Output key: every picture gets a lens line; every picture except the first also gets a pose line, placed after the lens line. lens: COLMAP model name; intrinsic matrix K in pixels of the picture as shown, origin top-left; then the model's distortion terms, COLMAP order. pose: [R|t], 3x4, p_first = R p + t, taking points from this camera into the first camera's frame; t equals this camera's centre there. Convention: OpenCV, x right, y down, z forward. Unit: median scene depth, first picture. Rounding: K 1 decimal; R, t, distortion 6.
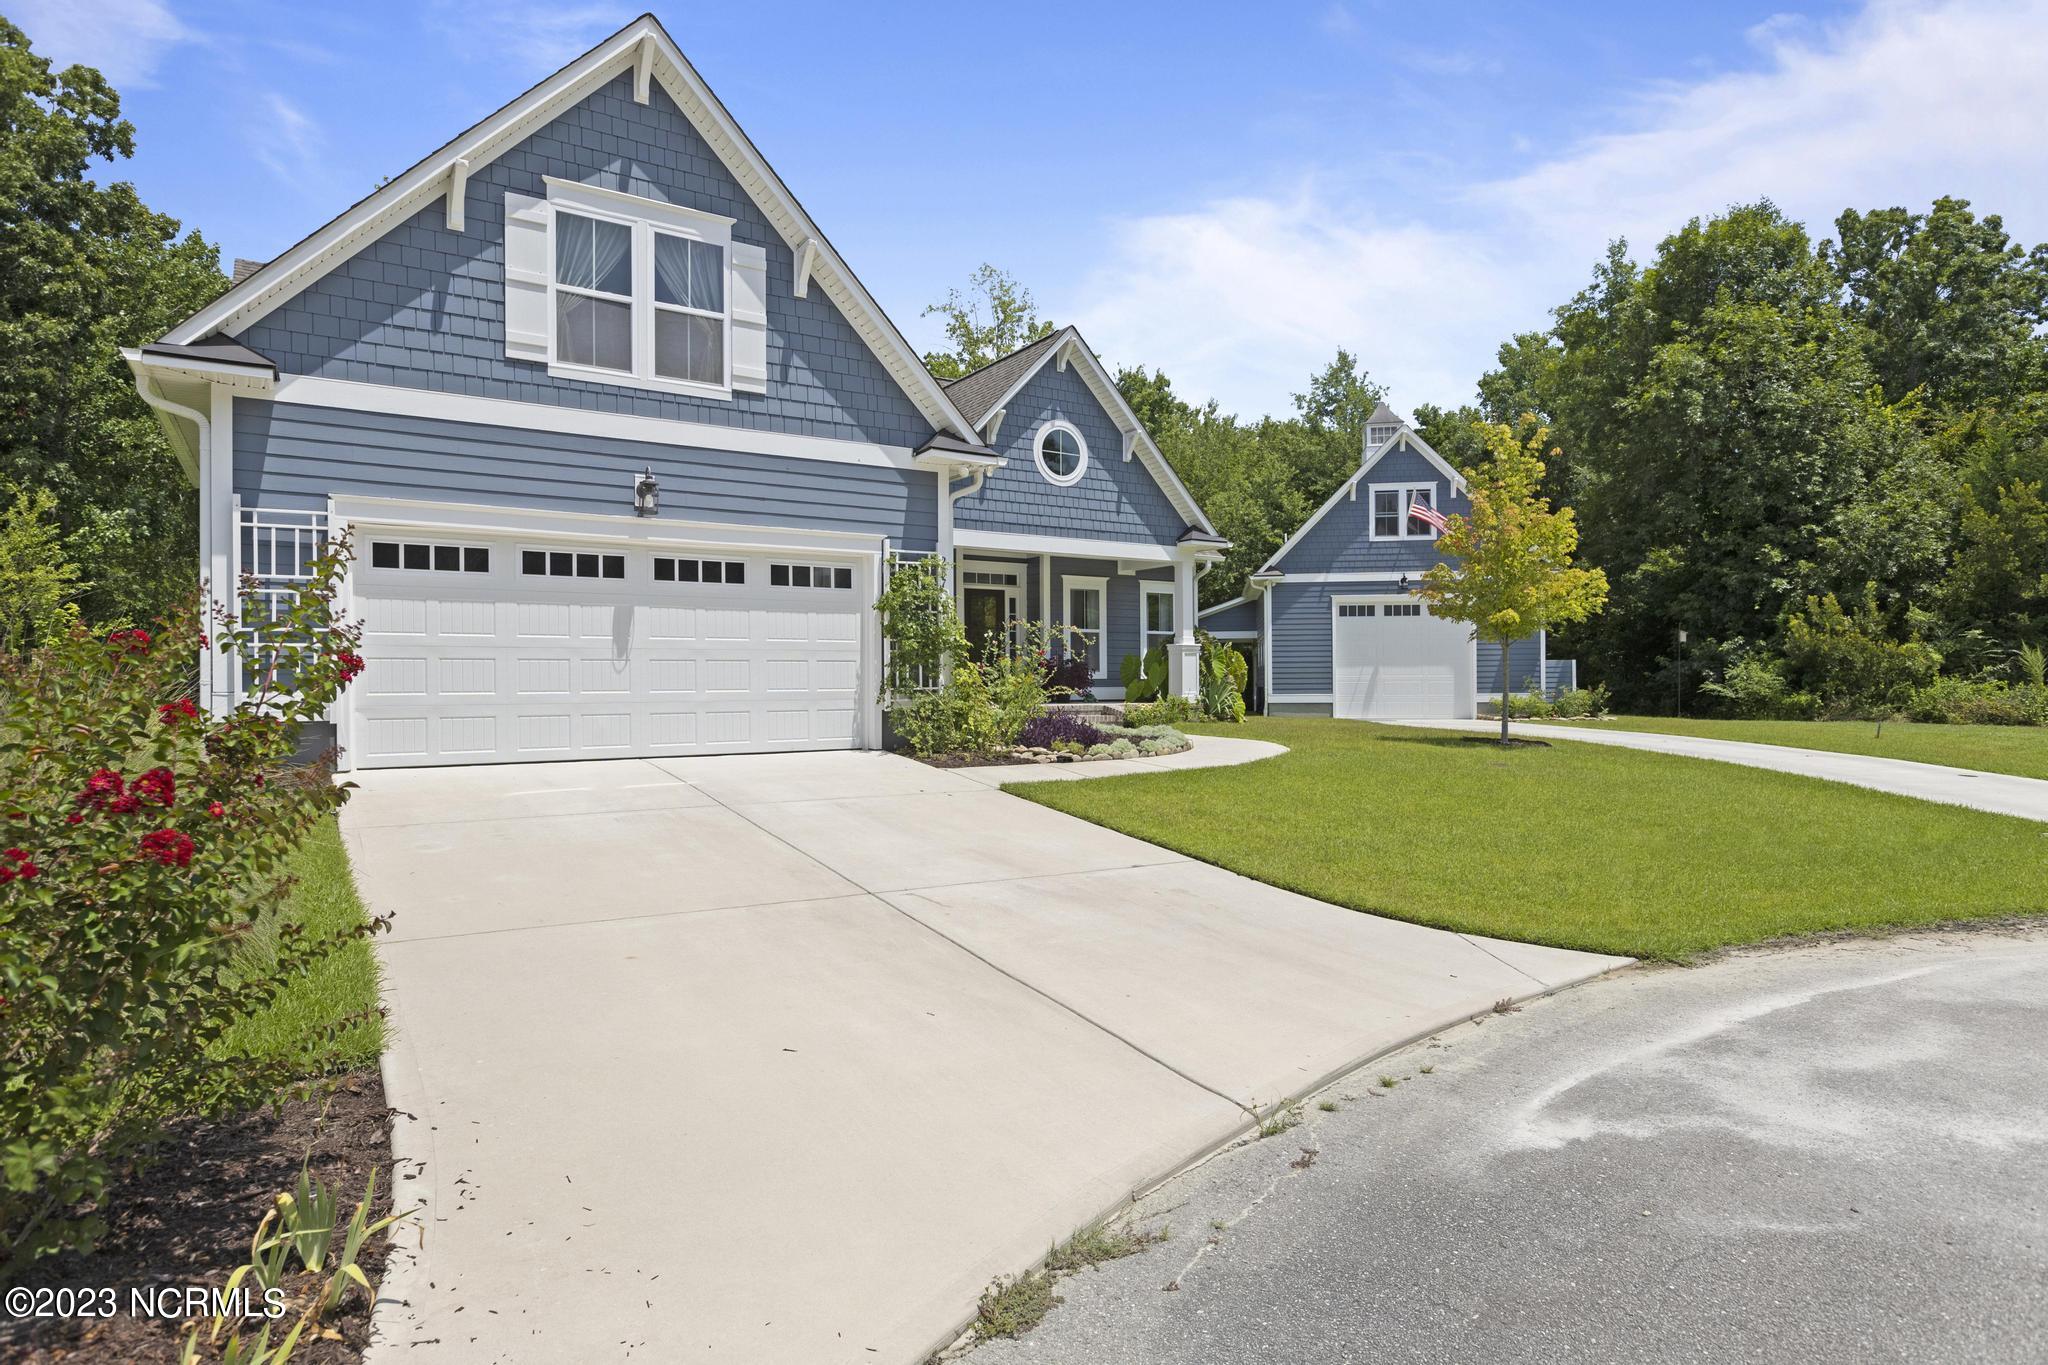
lens RADIAL K [[1108.4, 0, 1025.0], [0, 1108.4, 681.8], [0, 0, 1]] dist [-0.000082, -0.000498]
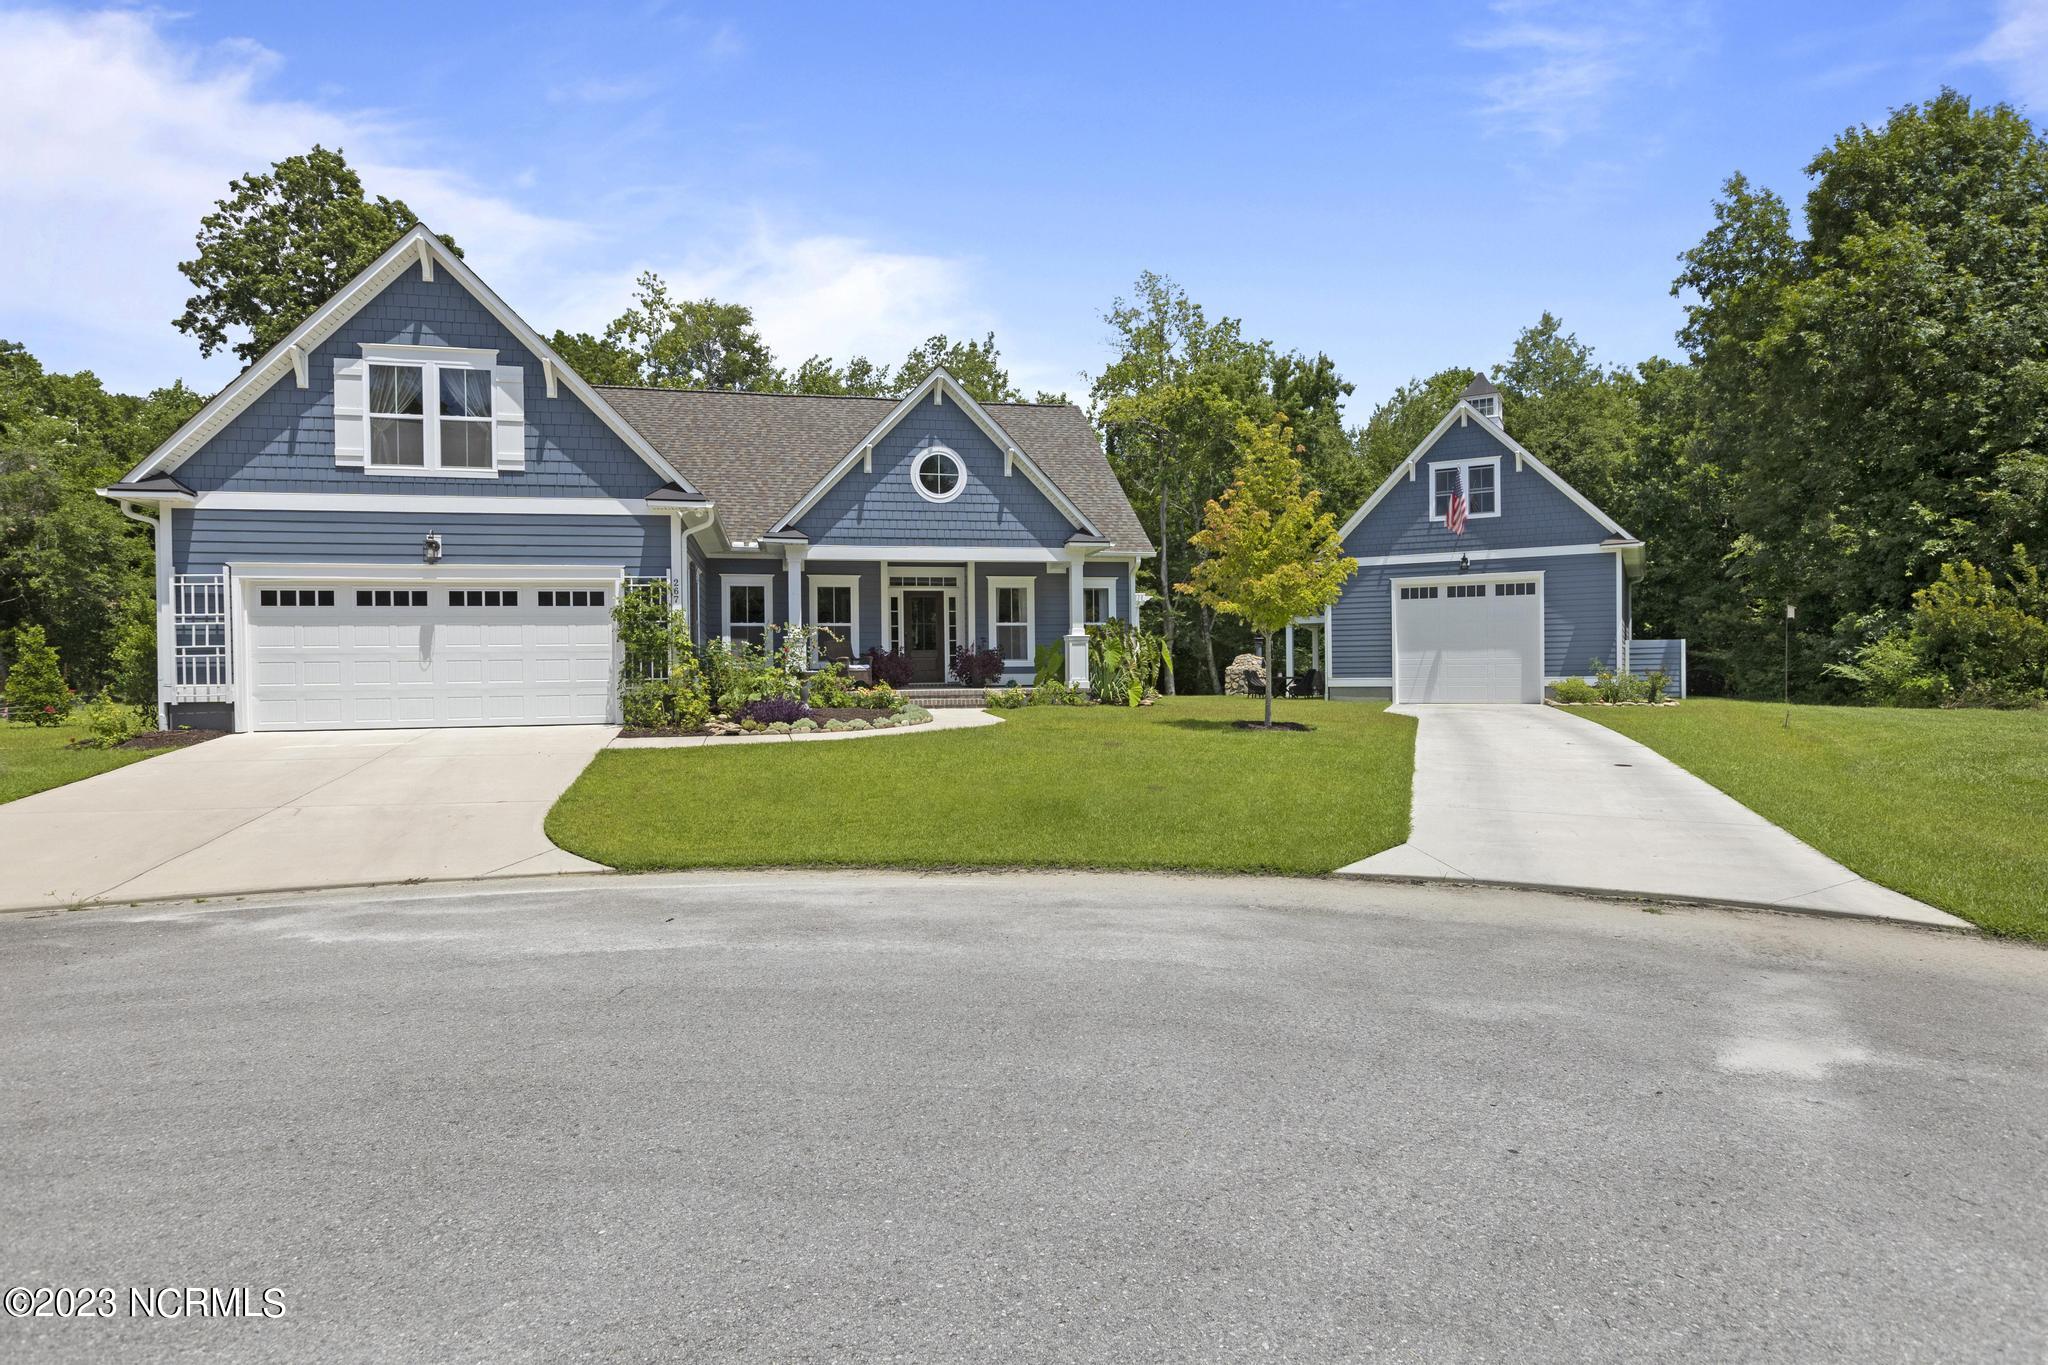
lens RADIAL K [[1097.8, 0, 1027.9], [0, 1097.8, 681.4], [0, 0, 1]] dist [0.002095, -0.001081]
pose [[0.937747, -0.002060, -0.347314, 0.776582], [0.007684, 0.999861, 0.014816, -0.007082], [0.347235, -0.016562, 0.937632, -0.082920]]
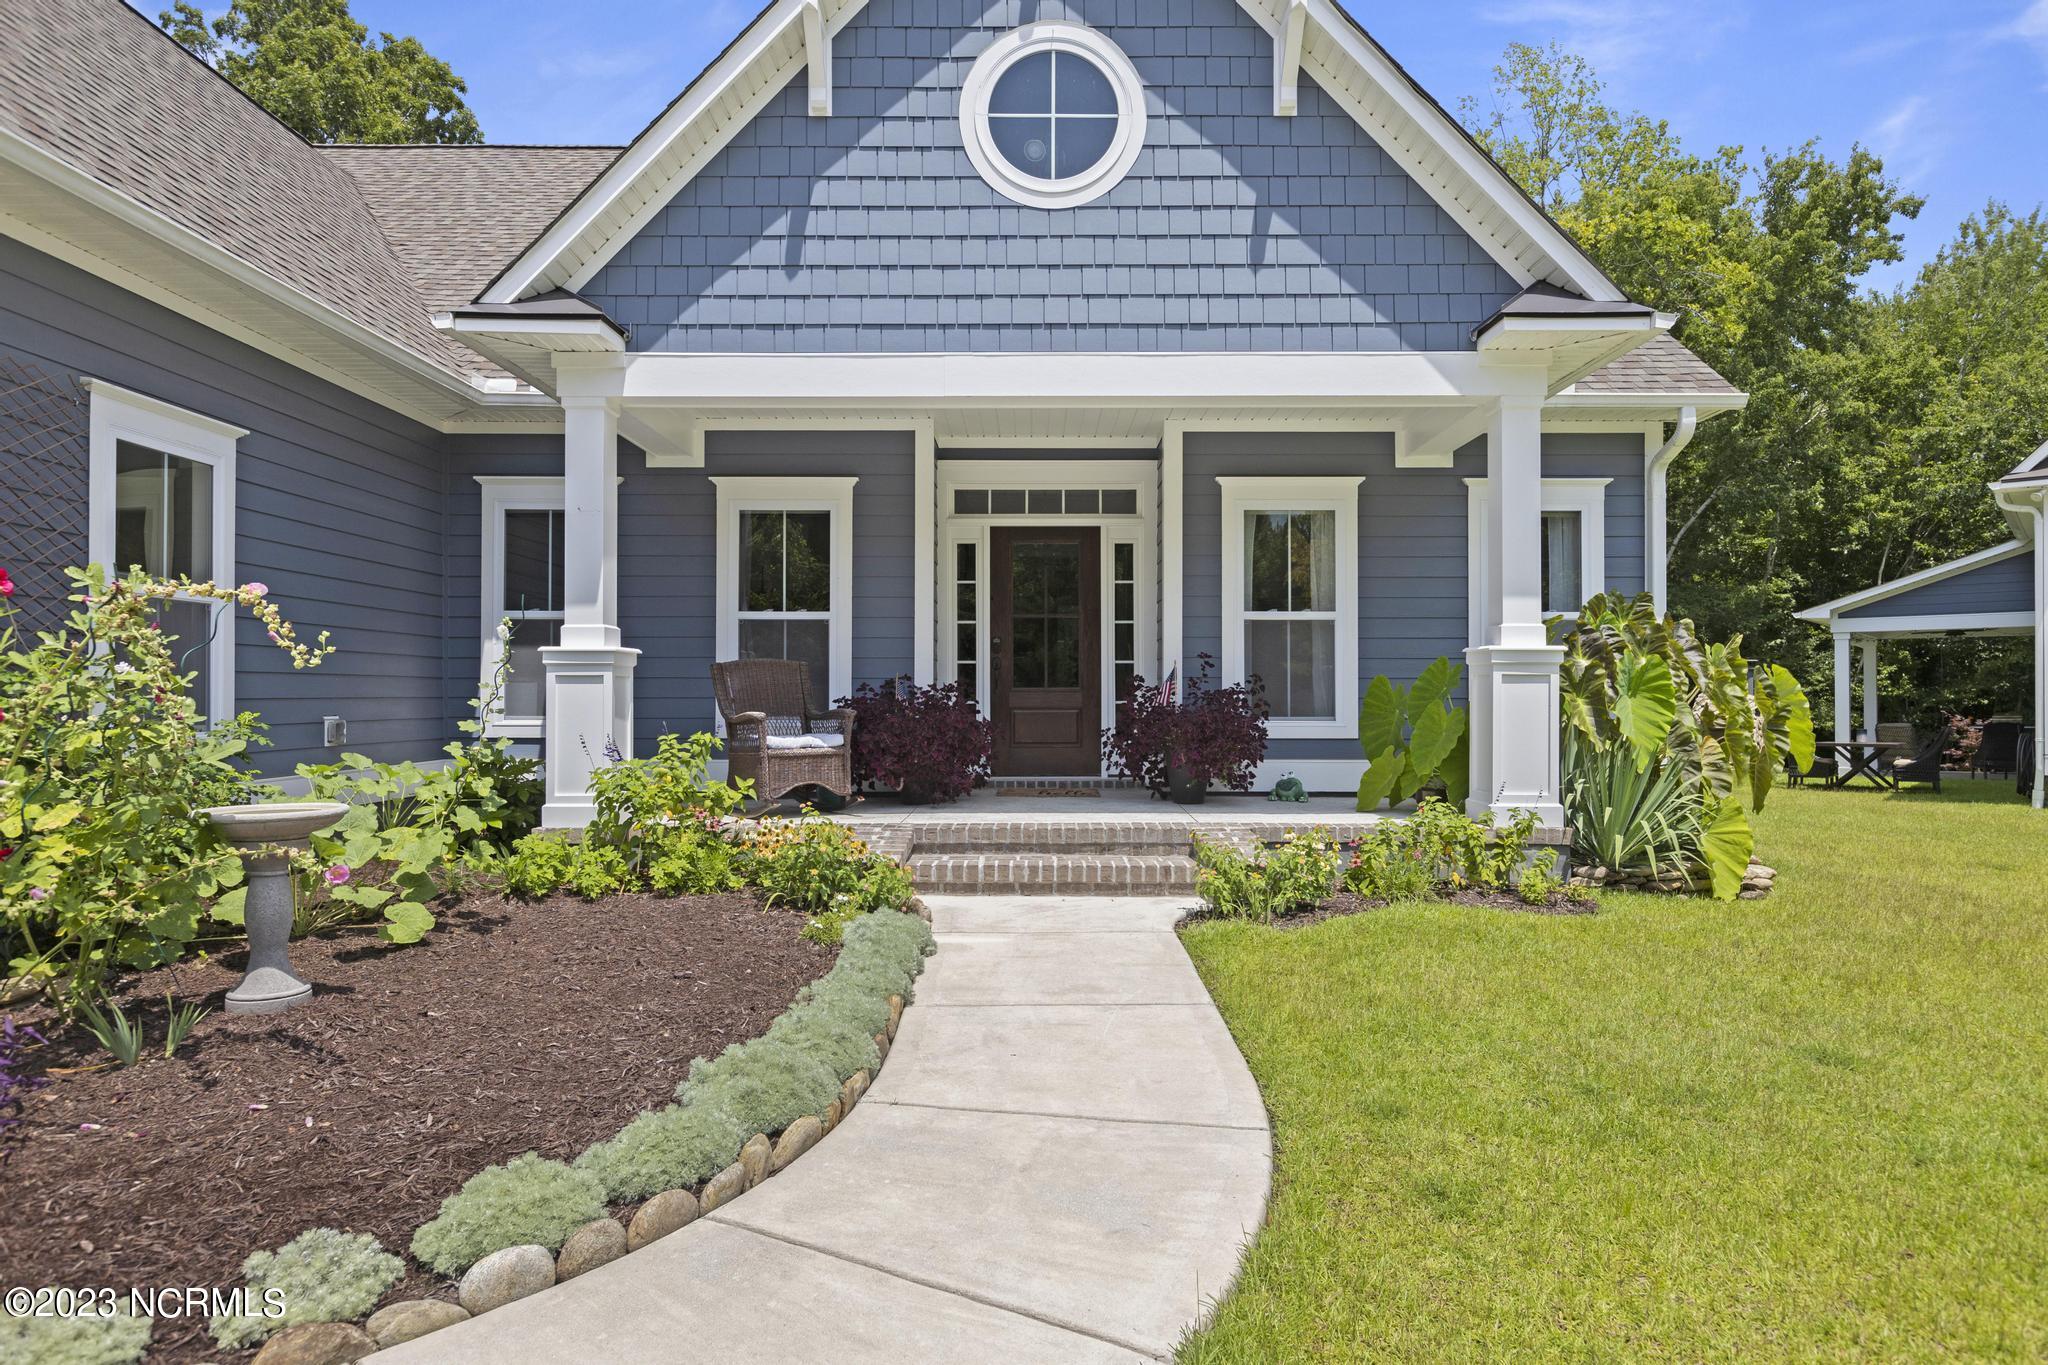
lens RADIAL K [[1184.0, 0, 1030.3], [0, 1184.0, 687.5], [0, 0, 1]] dist [-0.001286, 0.001218]
pose [[0.839579, 0.002237, -0.543232, 0.345978], [-0.002772, 0.999996, -0.000166, -0.034597], [0.543230, 0.001645, 0.839582, 1.009964]]
